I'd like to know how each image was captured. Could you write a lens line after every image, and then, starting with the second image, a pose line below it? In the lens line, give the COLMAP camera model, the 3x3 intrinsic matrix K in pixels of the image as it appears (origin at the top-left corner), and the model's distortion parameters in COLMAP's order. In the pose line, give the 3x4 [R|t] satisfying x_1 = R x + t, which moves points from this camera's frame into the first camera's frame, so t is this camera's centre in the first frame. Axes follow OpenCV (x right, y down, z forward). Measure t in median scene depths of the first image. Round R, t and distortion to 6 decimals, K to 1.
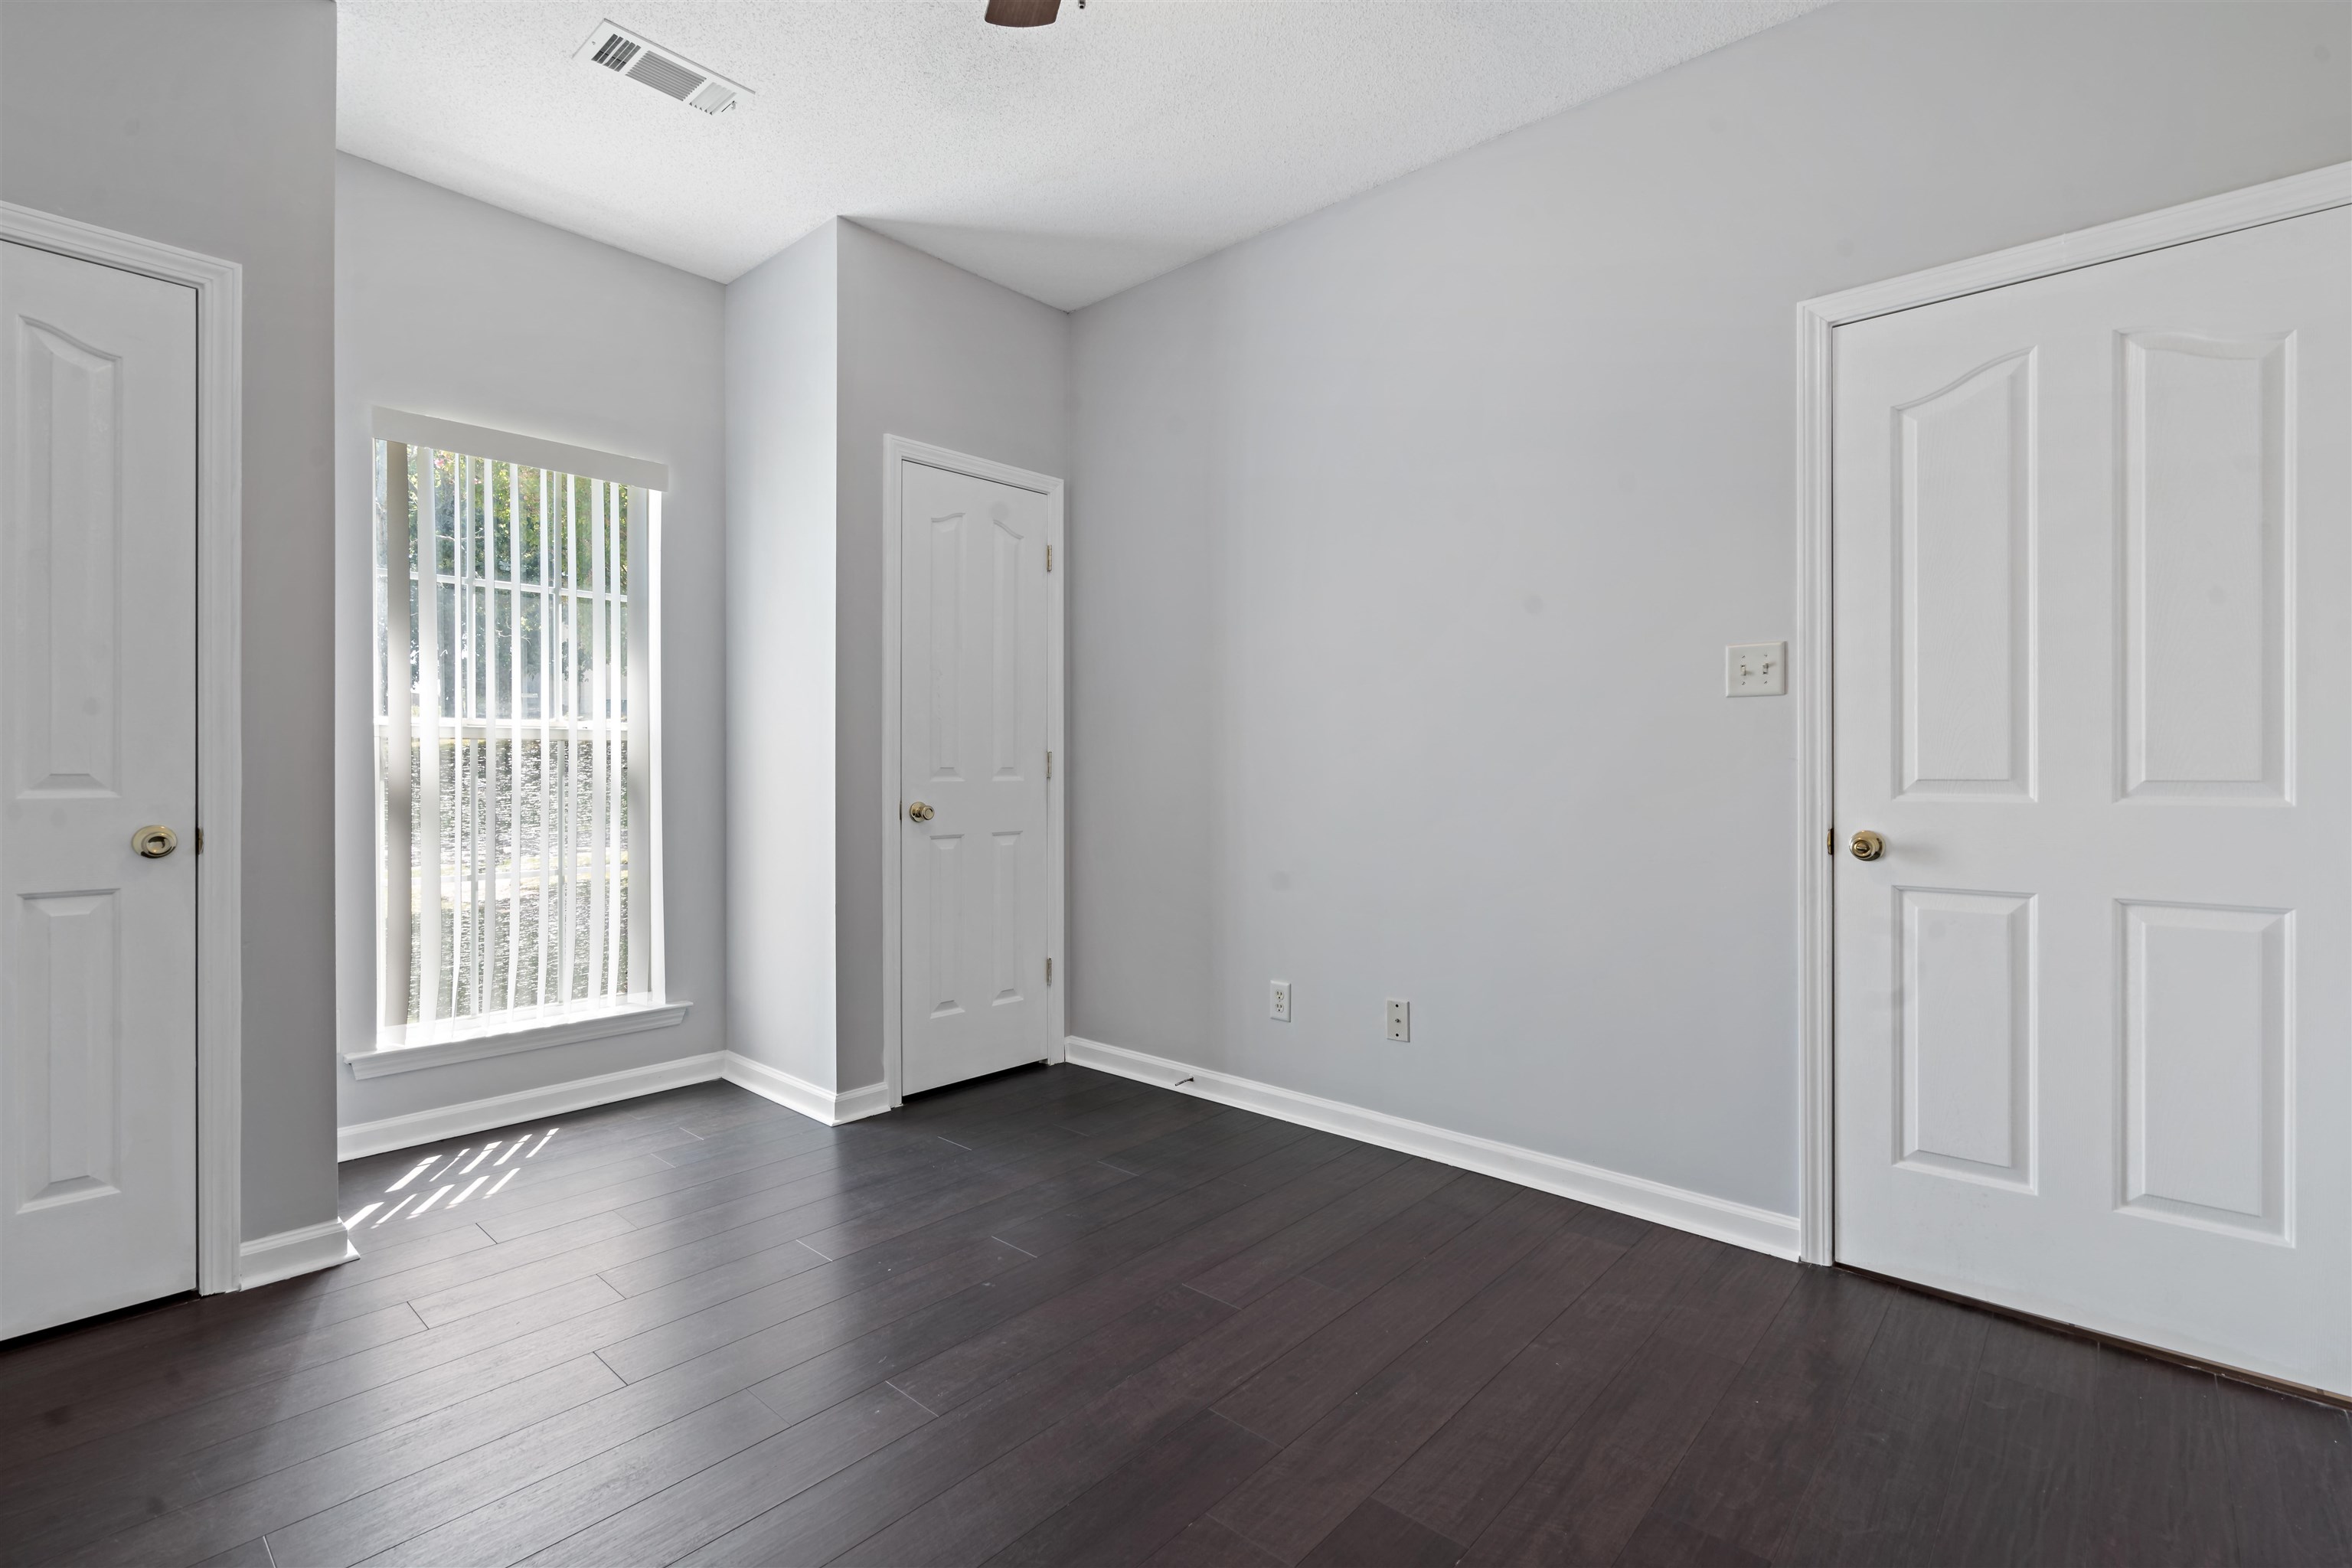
lens RADIAL K [[1077.3, 0, 1185.6], [0, 1077.3, 766.0], [0, 0, 1]] dist [-0.003622, 0.000166]
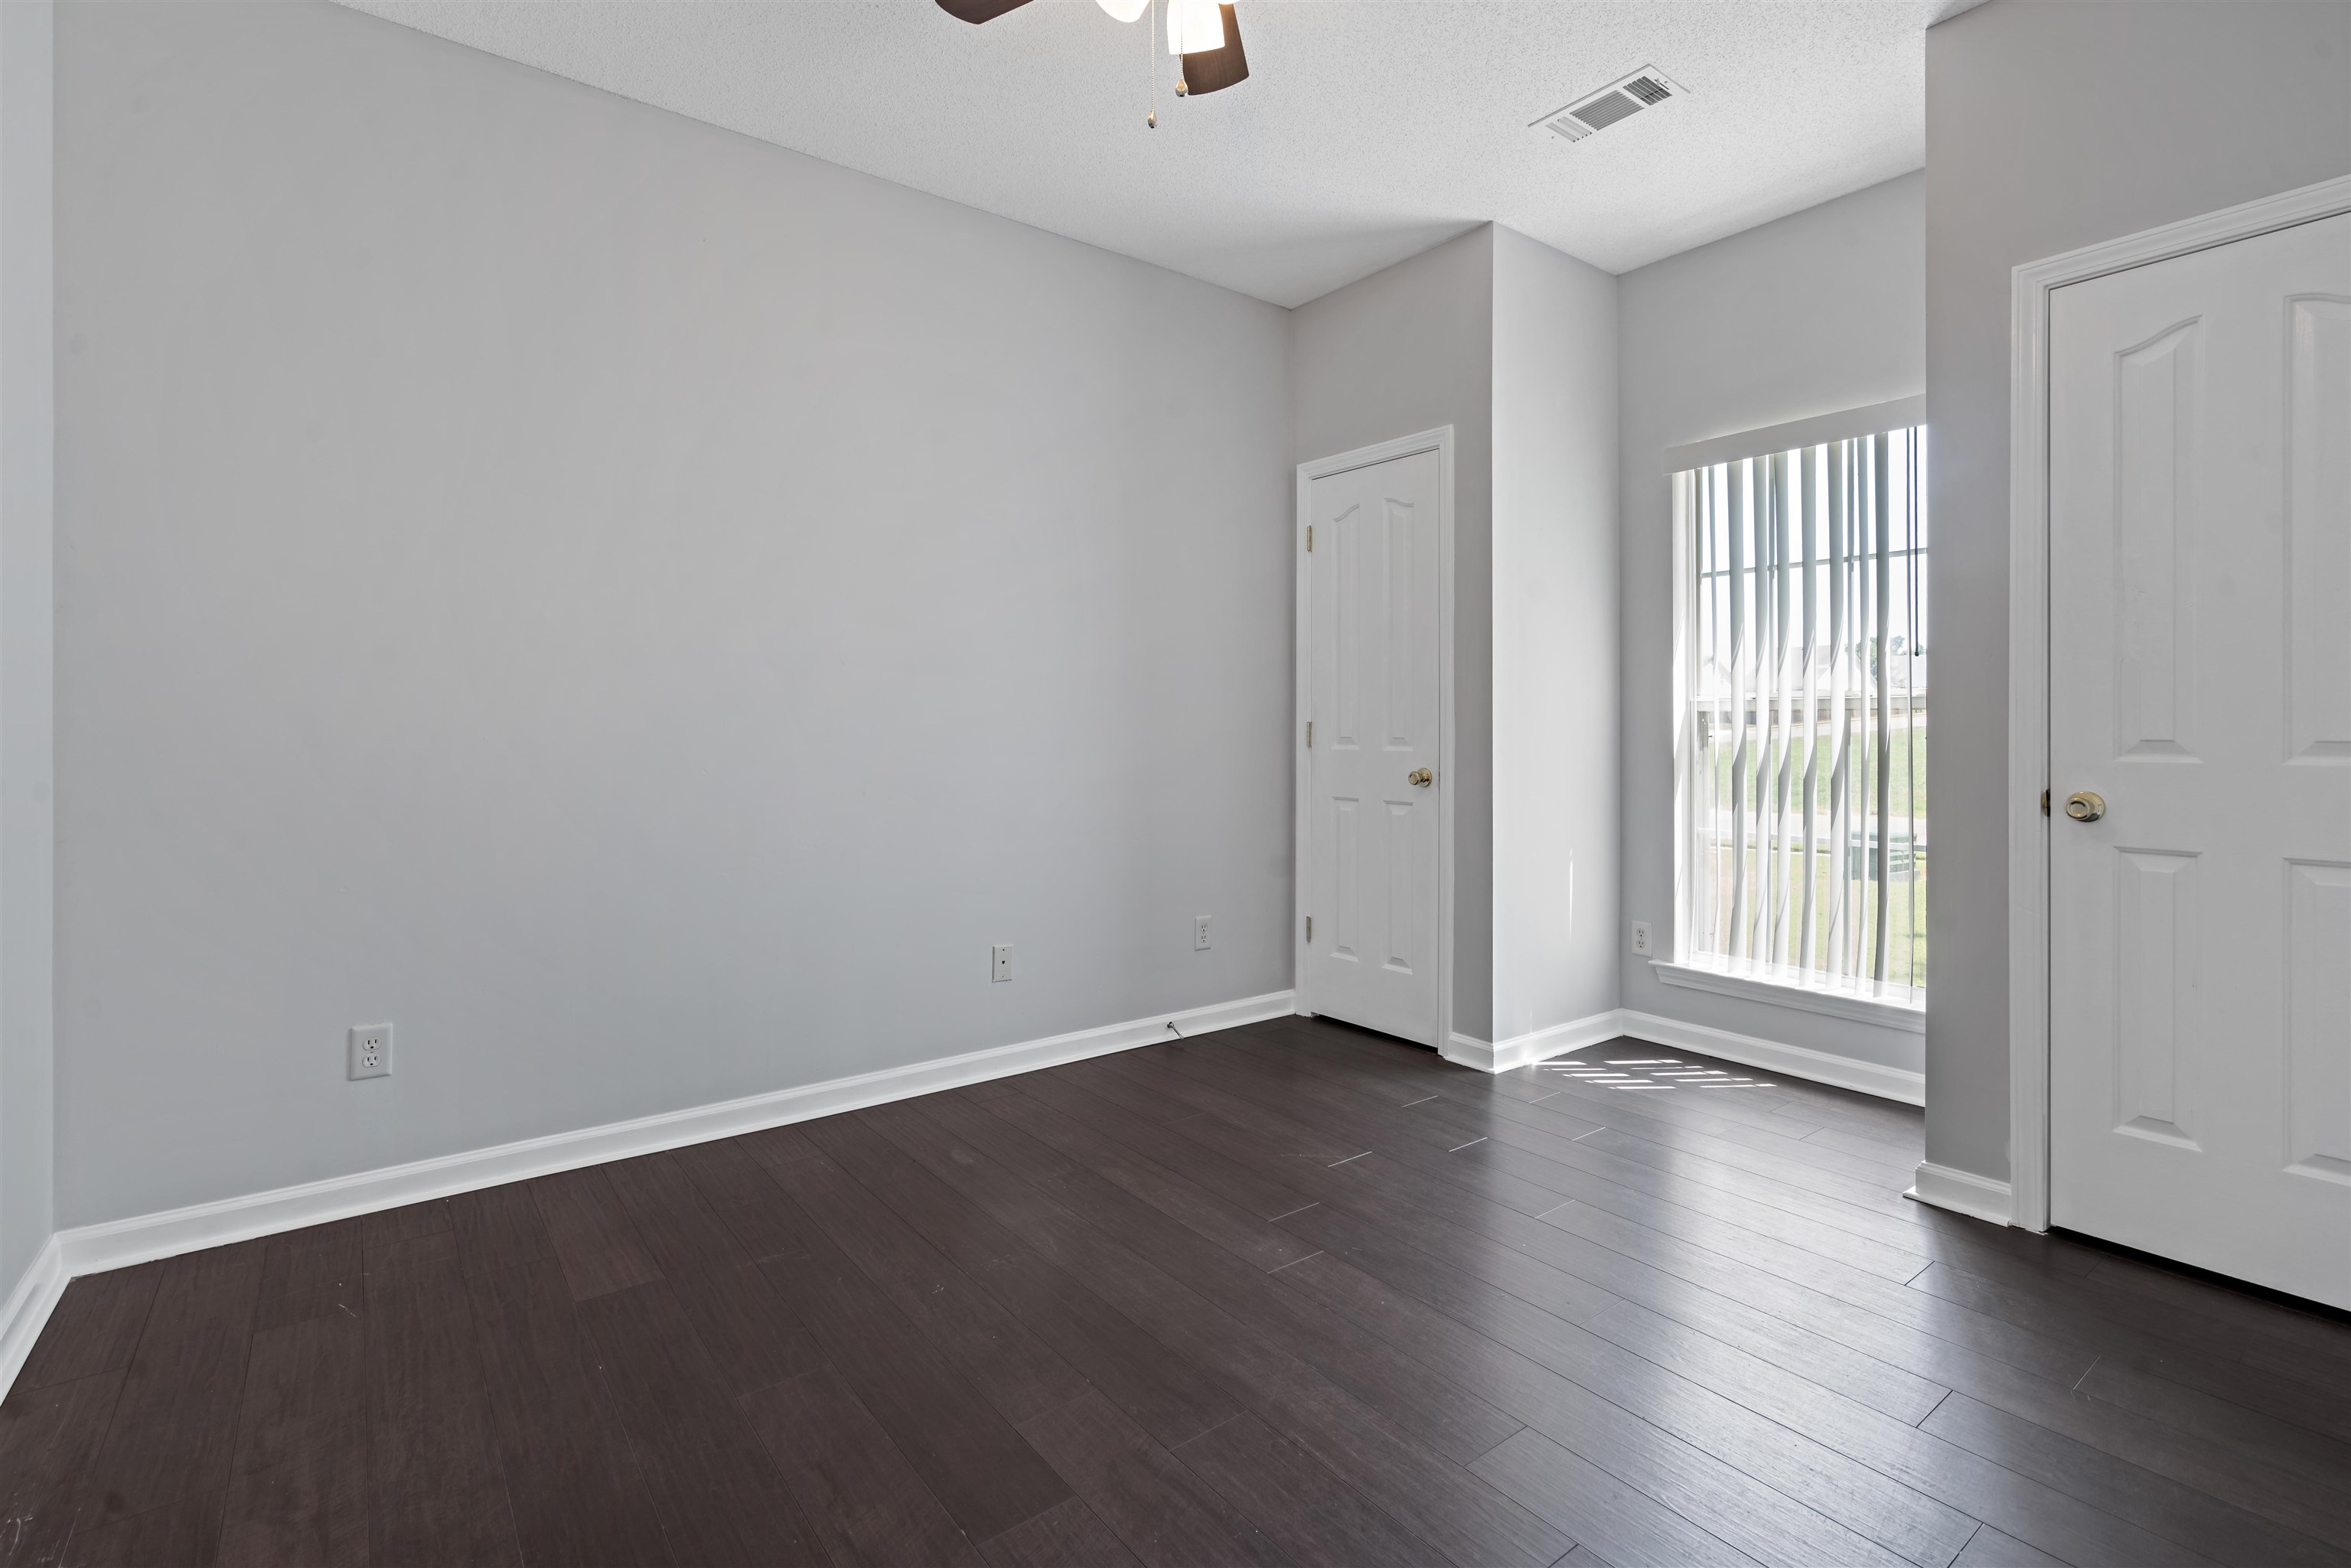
lens RADIAL K [[1087.4, 0, 1181.7], [0, 1087.4, 715.6], [0, 0, 1]] dist [0.002270, 0.000380]
pose [[-0.186892, -0.013479, -0.982288, 0.584165], [-0.002424, 0.999909, -0.013260, -0.003481], [0.982378, -0.000097, -0.186908, 0.663648]]
